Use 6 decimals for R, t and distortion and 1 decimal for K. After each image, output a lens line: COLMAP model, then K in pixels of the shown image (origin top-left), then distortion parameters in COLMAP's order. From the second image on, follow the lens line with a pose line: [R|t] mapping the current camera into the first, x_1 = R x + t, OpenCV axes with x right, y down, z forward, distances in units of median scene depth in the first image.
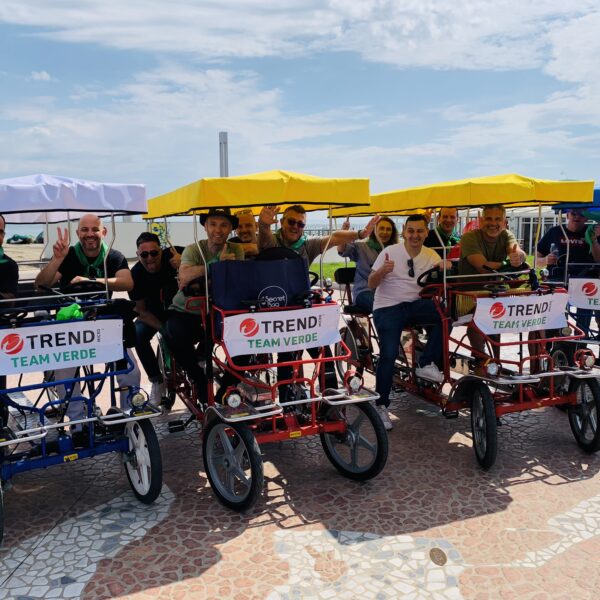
lens RADIAL K [[579.3, 0, 302.7], [0, 579.3, 298.3], [0, 0, 1]] dist [-0.023440, 0.000000]
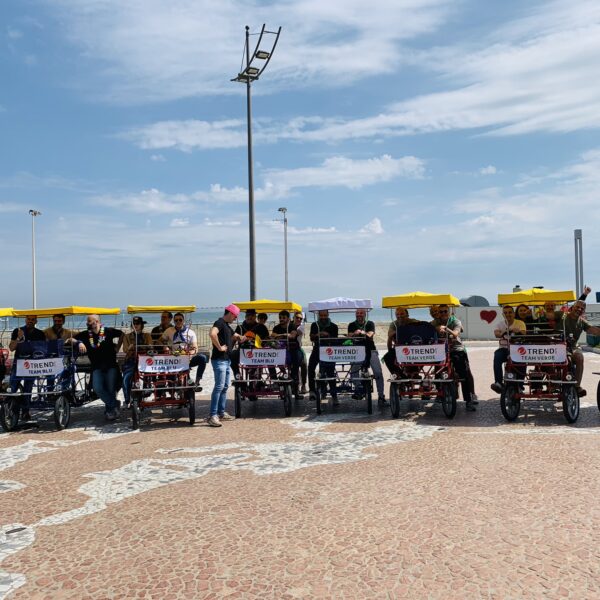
lens RADIAL K [[579.3, 0, 298.9], [0, 579.3, 300.7], [0, 0, 1]] dist [-0.023440, 0.000000]
pose [[0.744606, -0.009611, -0.667435, 0.663448], [-0.082370, 0.990931, -0.106164, 0.073936], [0.662403, 0.134027, 0.737061, -0.633802]]
